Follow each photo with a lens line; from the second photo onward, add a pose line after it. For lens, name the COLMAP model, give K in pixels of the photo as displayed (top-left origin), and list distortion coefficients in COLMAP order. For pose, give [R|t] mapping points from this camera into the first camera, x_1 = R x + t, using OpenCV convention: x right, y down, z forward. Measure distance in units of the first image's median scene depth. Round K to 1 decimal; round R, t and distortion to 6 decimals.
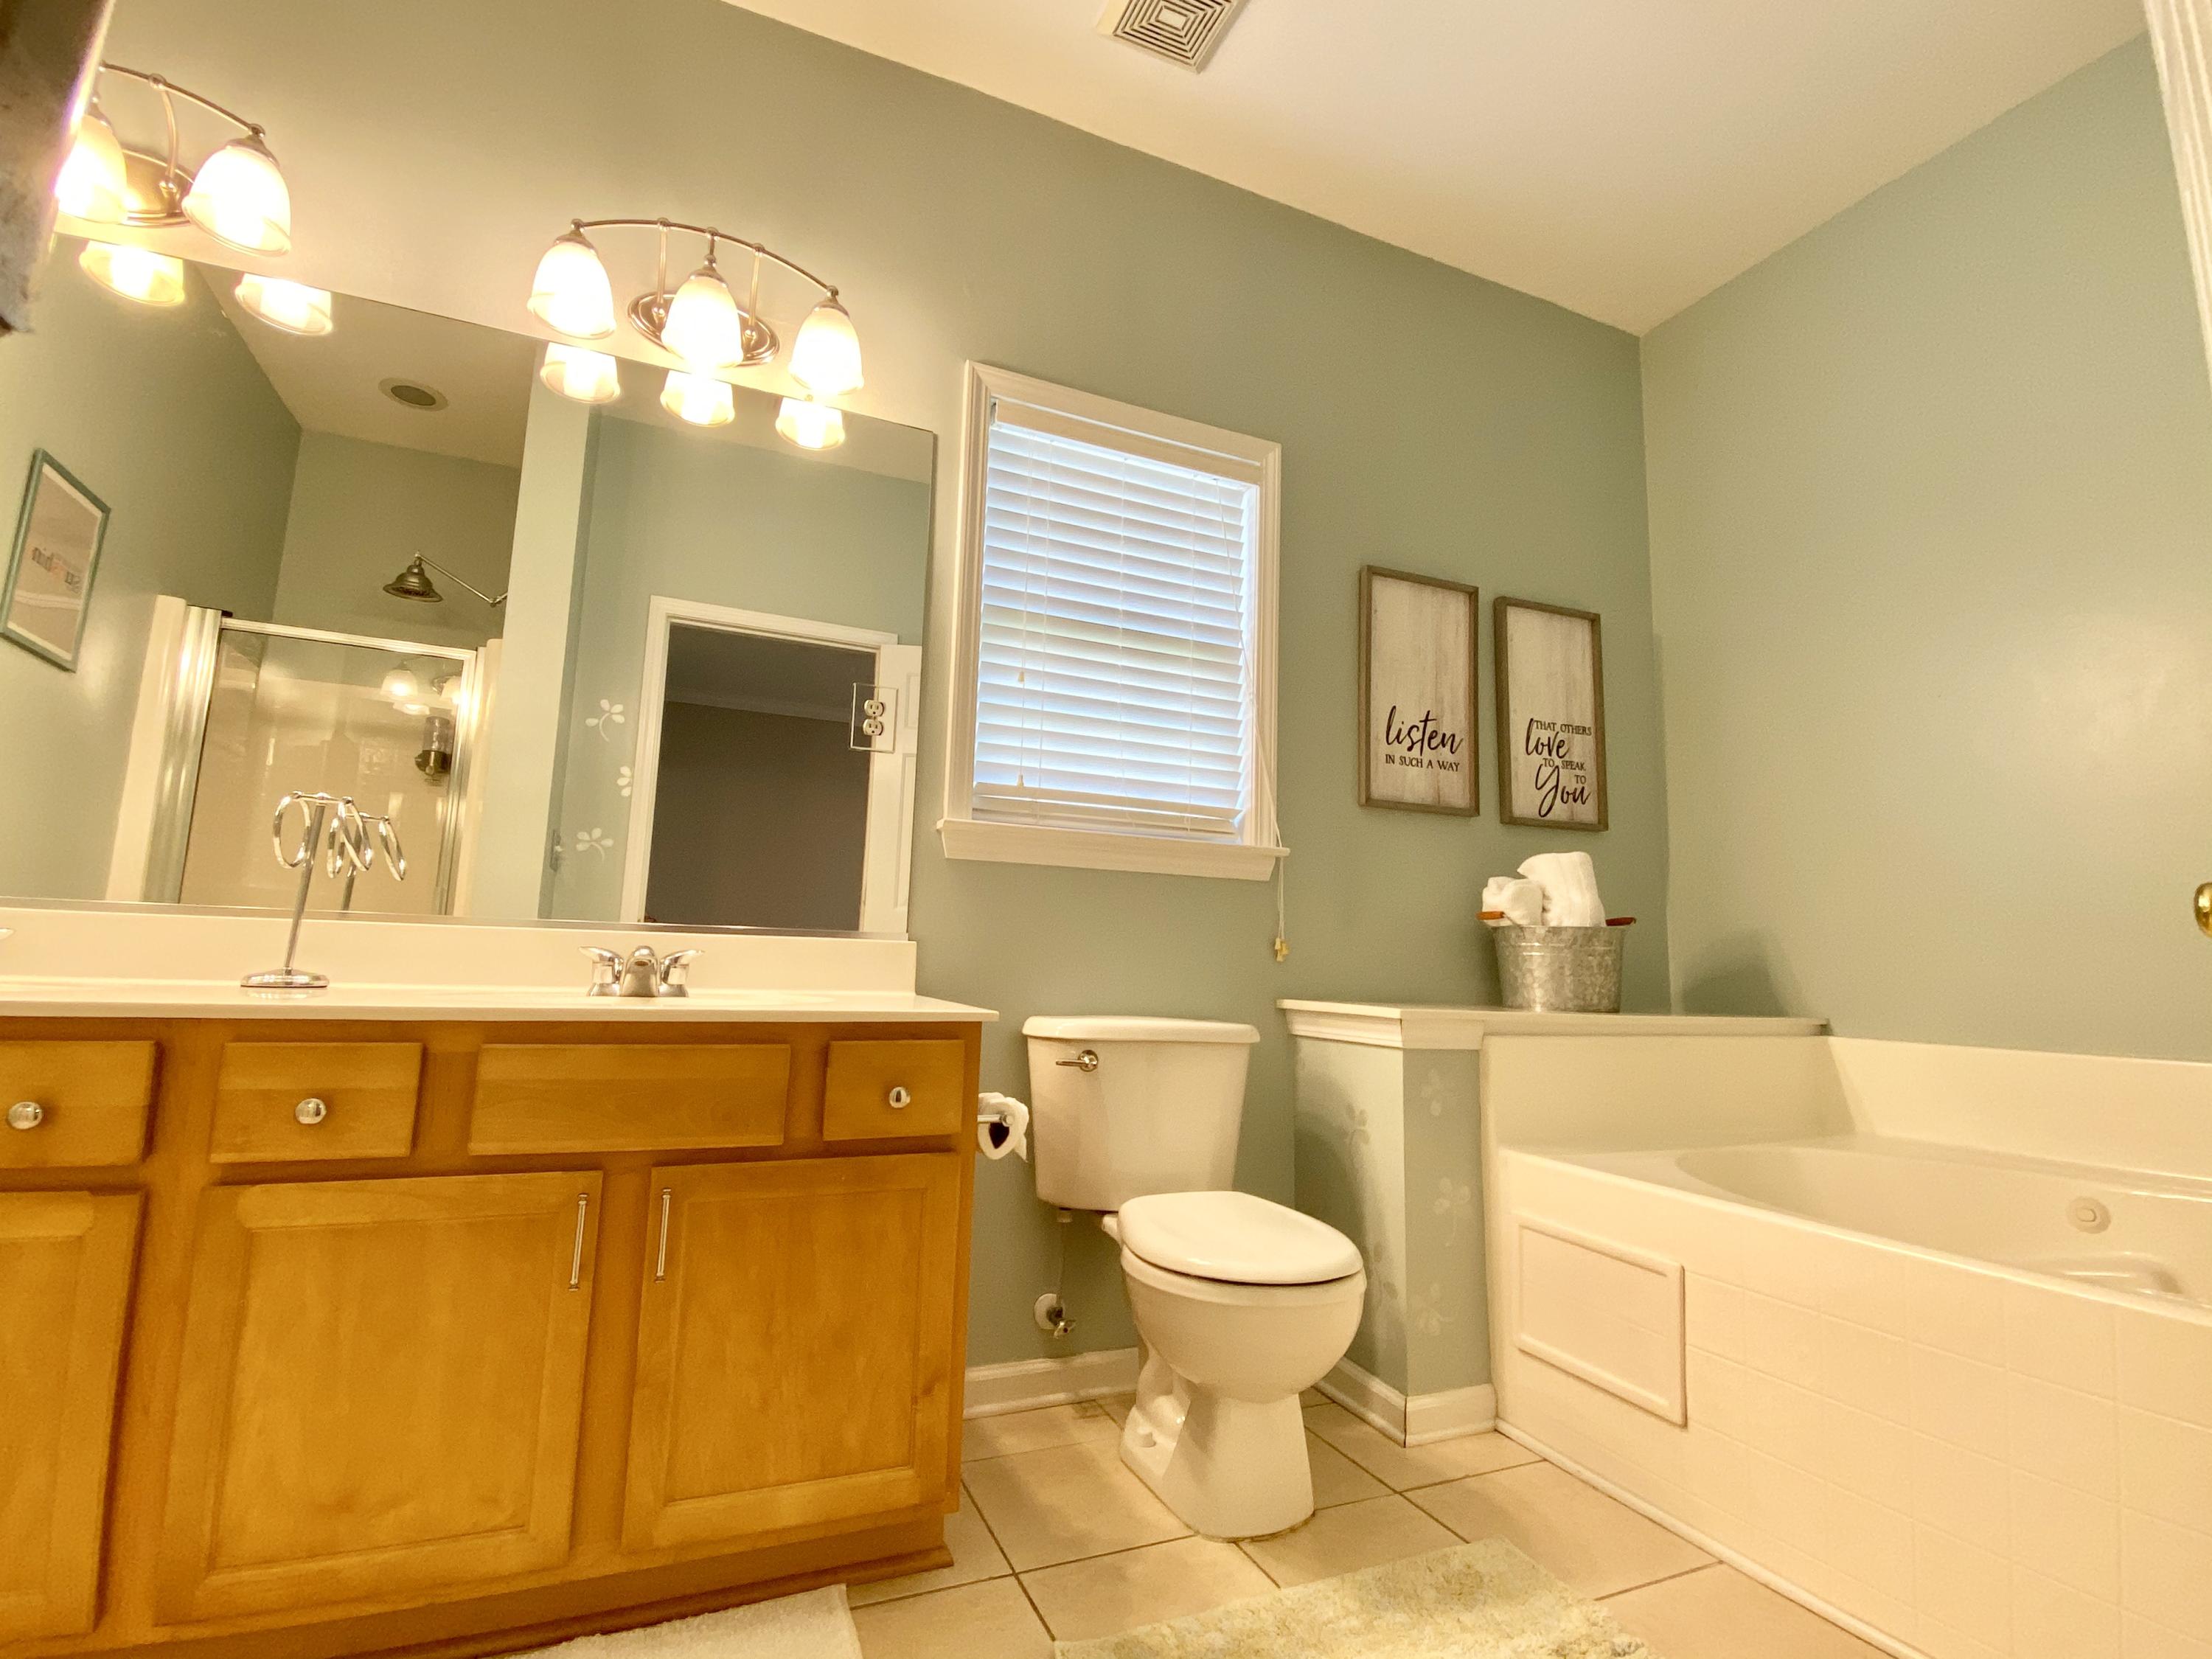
lens RADIAL K [[1021.2, 0, 1066.3], [0, 1021.2, 820.7], [0, 0, 1]] dist [0.042850, -0.027116]
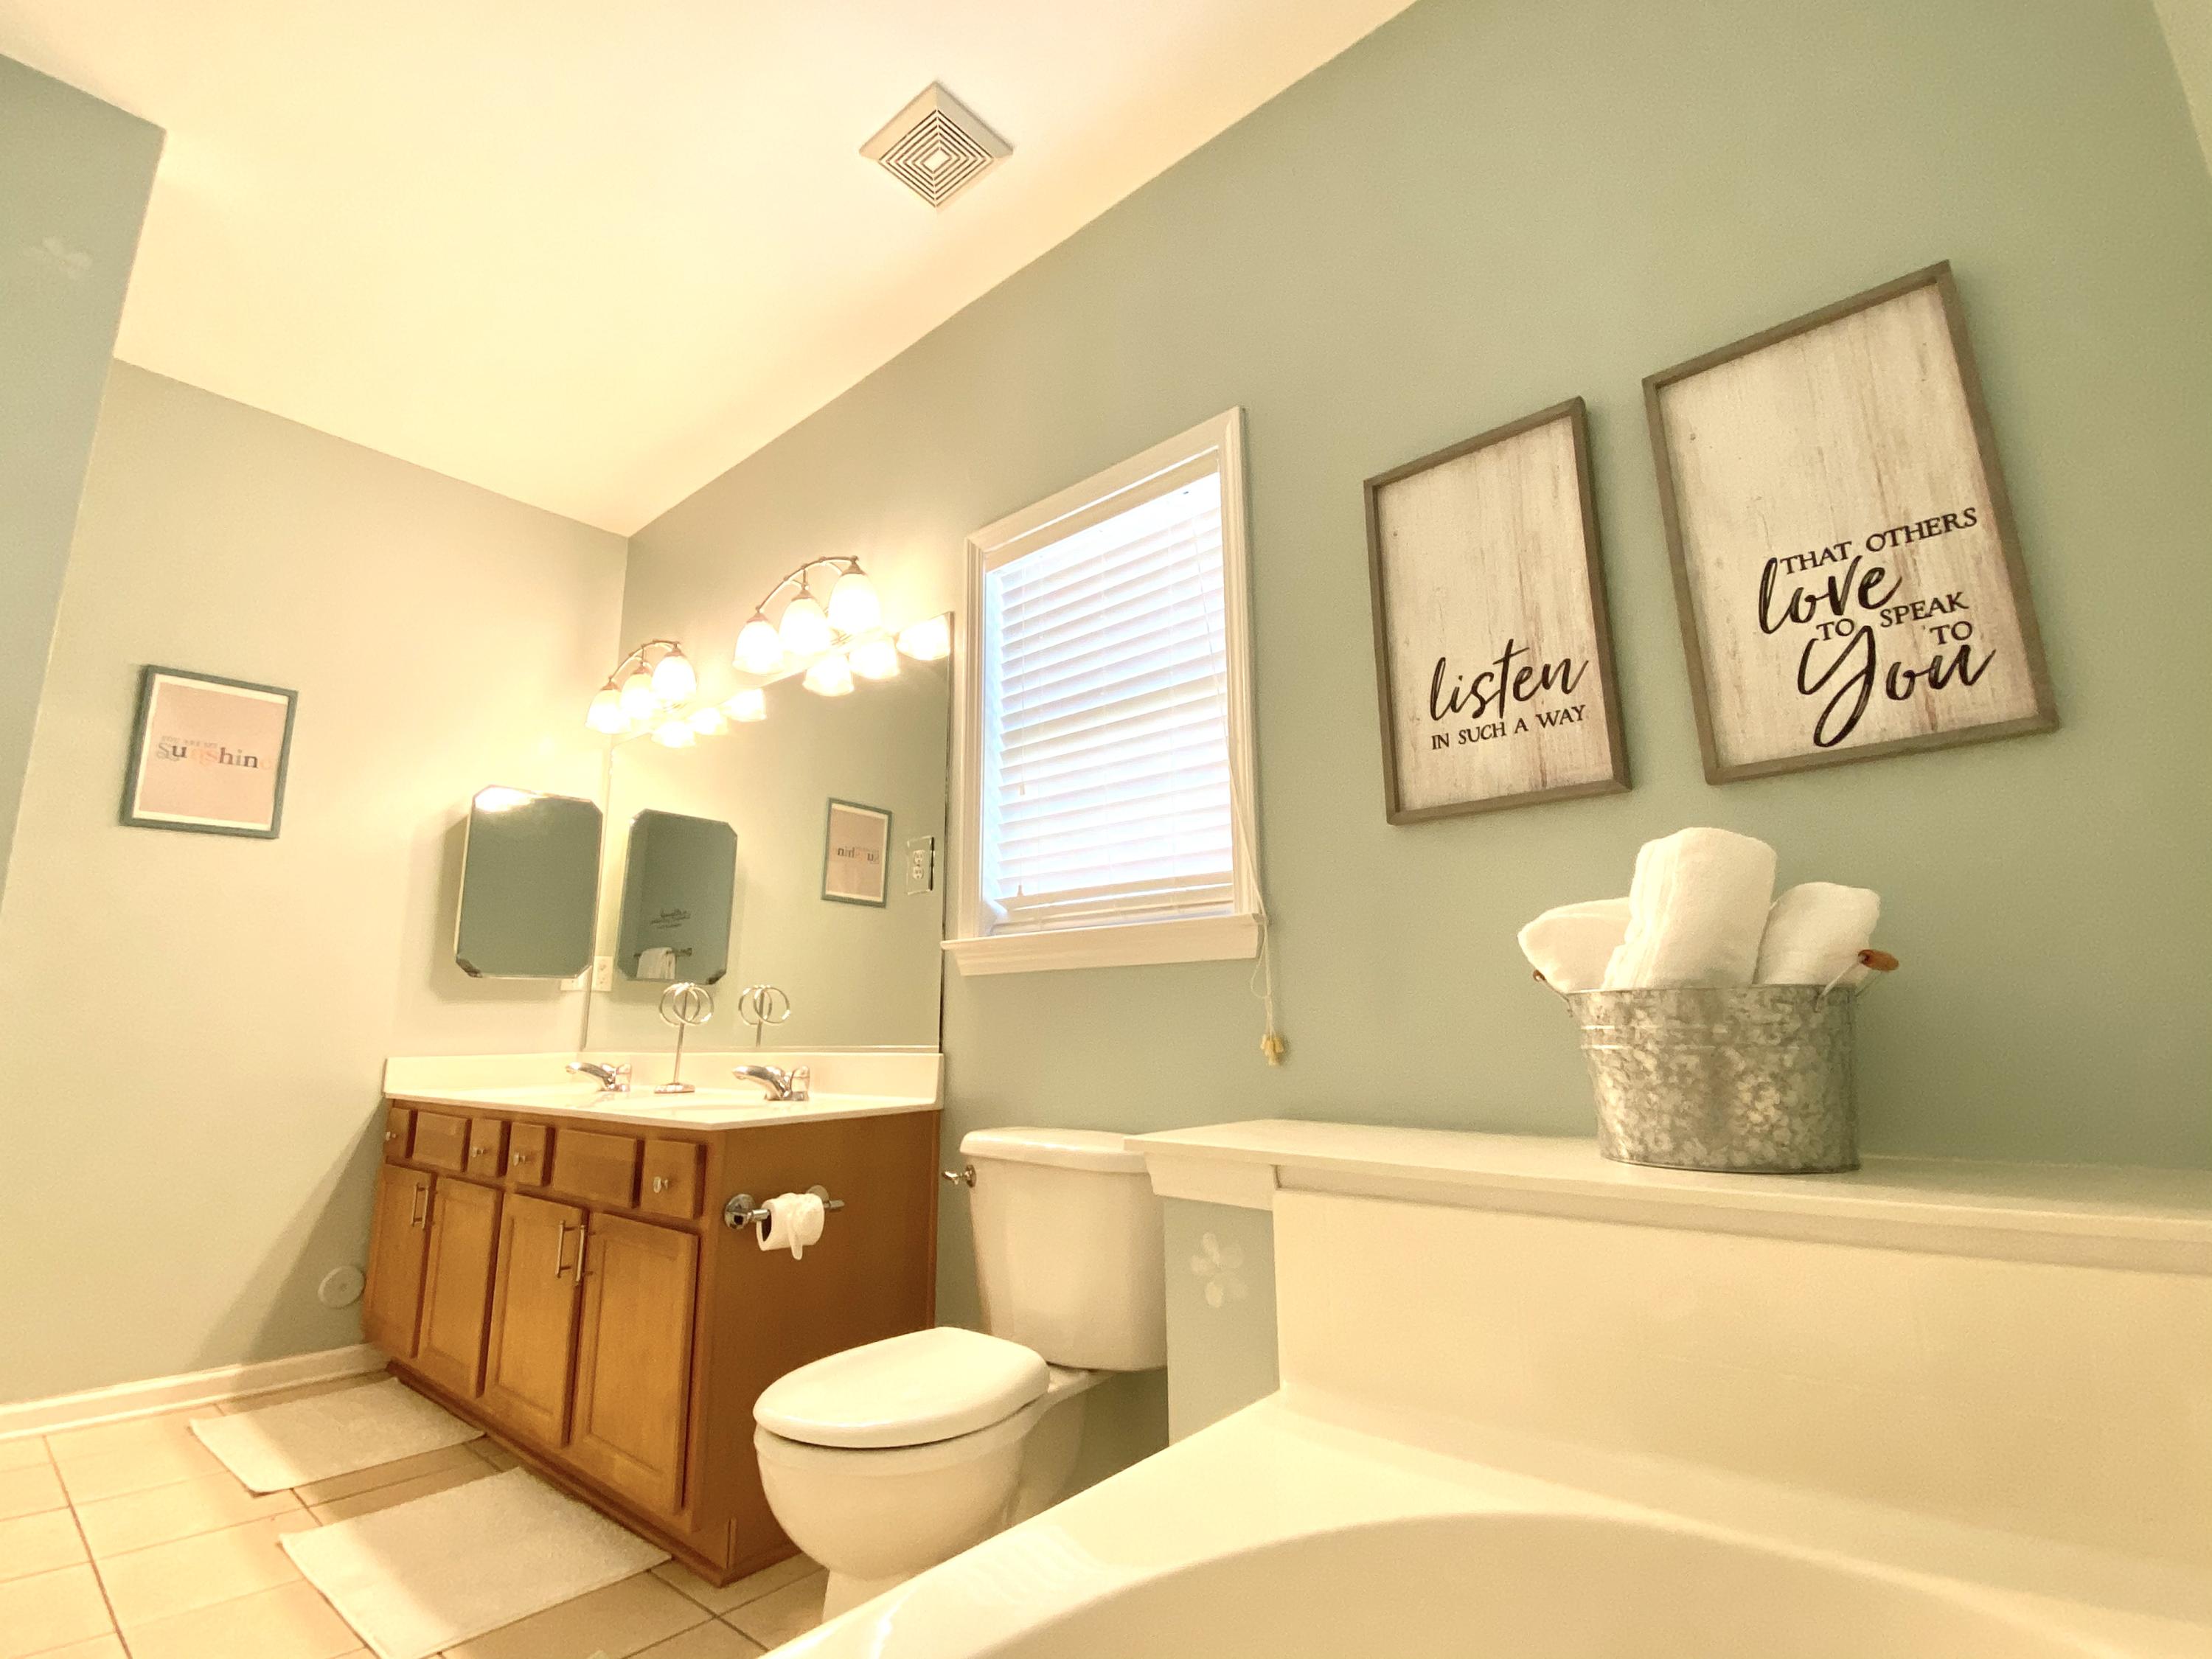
lens RADIAL K [[1013.2, 0, 1108.9], [0, 1013.2, 824.5], [0, 0, 1]] dist [0.029081, -0.025992]
pose [[0.450795, -0.214670, -0.866430, 0.751818], [0.142332, 0.975519, -0.167644, 0.066824], [0.881207, -0.047748, 0.470313, 0.508569]]
